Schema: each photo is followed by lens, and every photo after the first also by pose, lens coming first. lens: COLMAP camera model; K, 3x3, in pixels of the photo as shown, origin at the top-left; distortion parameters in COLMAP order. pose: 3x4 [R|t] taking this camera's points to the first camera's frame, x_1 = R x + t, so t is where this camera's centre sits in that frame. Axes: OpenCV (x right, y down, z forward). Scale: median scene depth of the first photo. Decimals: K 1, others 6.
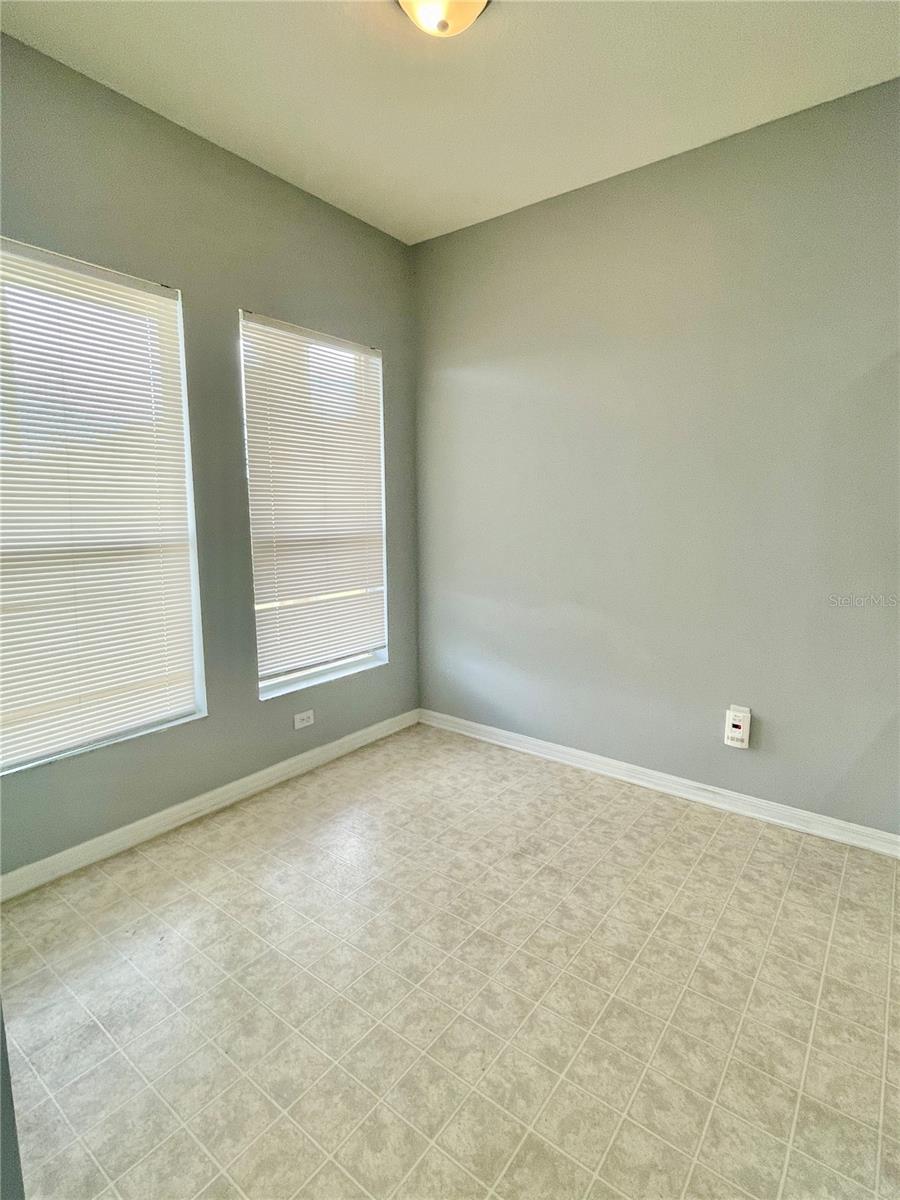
lens RADIAL K [[604.4, 0, 445.9], [0, 604.4, 603.5], [0, 0, 1]] dist [-0.004282, 0.001714]
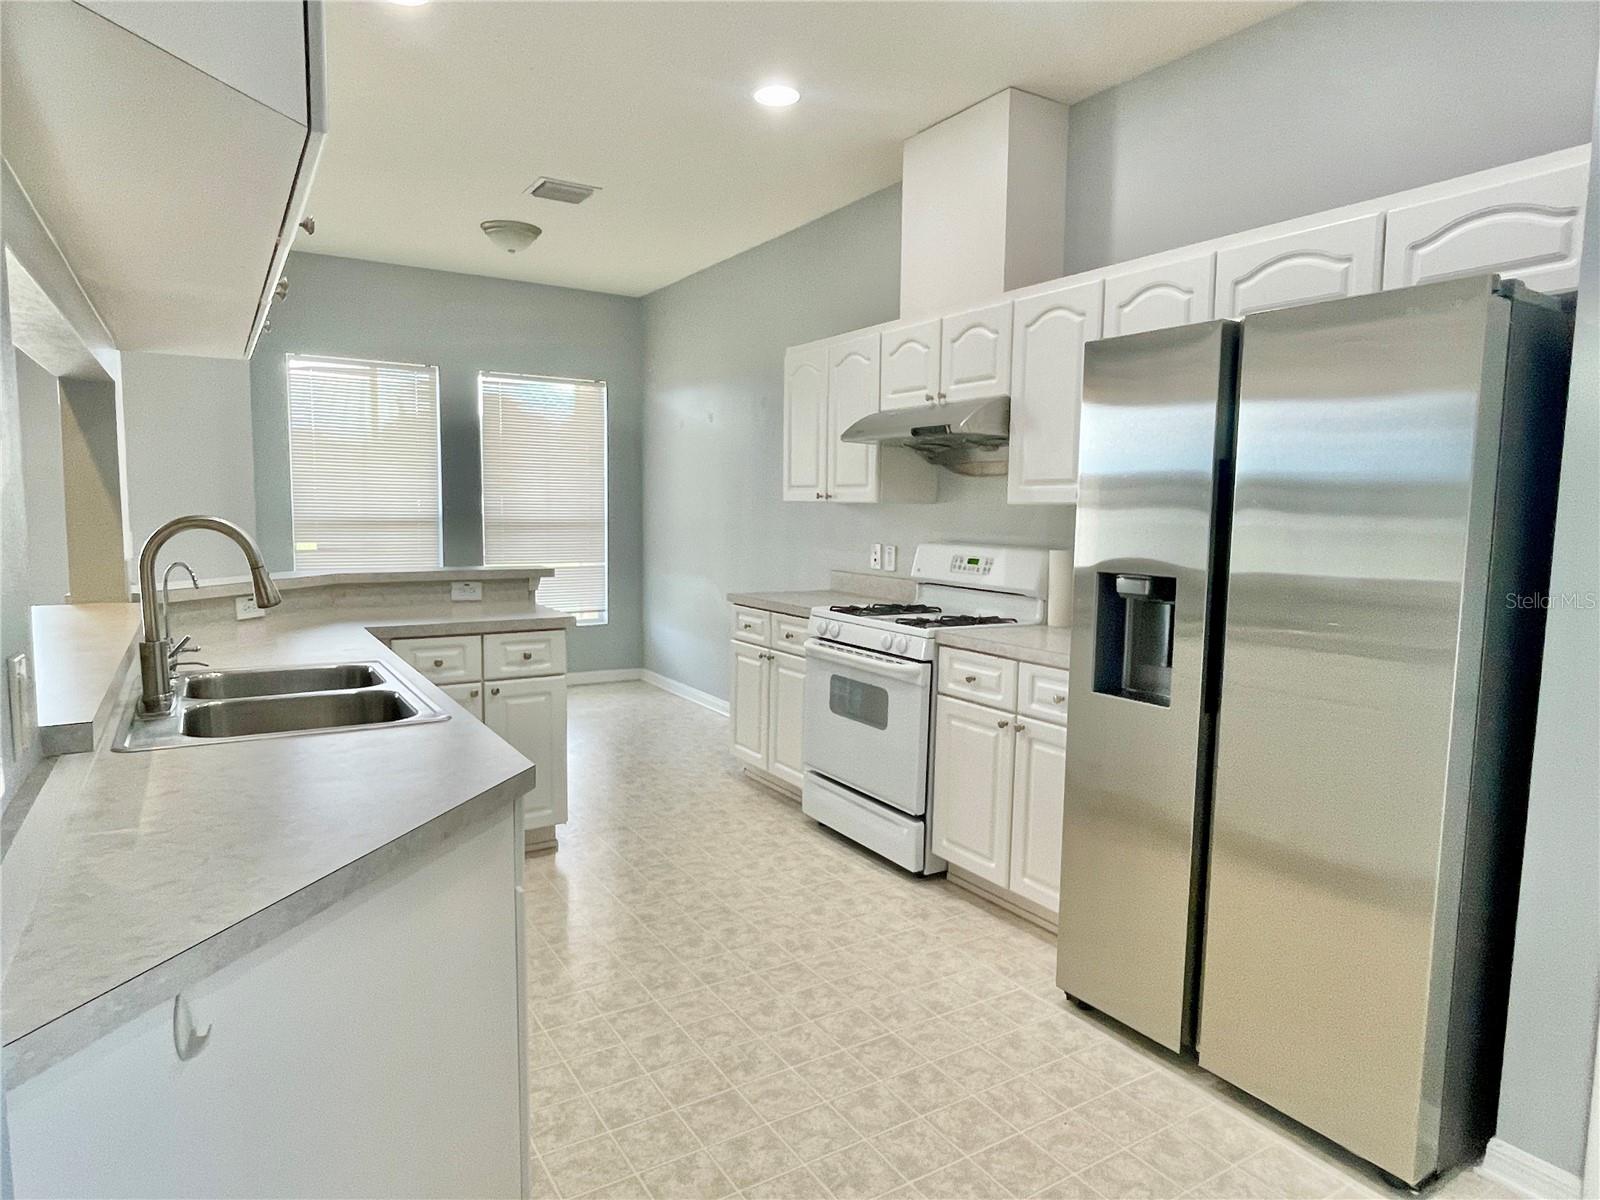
lens RADIAL K [[987.4, 0, 793.1], [0, 987.4, 602.5], [0, 0, 1]] dist [0.005015, -0.002071]
pose [[0.930934, 0.049773, -0.361780, 0.207233], [-0.070379, 0.996550, -0.043996, 0.024141], [0.358342, 0.066419, 0.931225, -0.158984]]
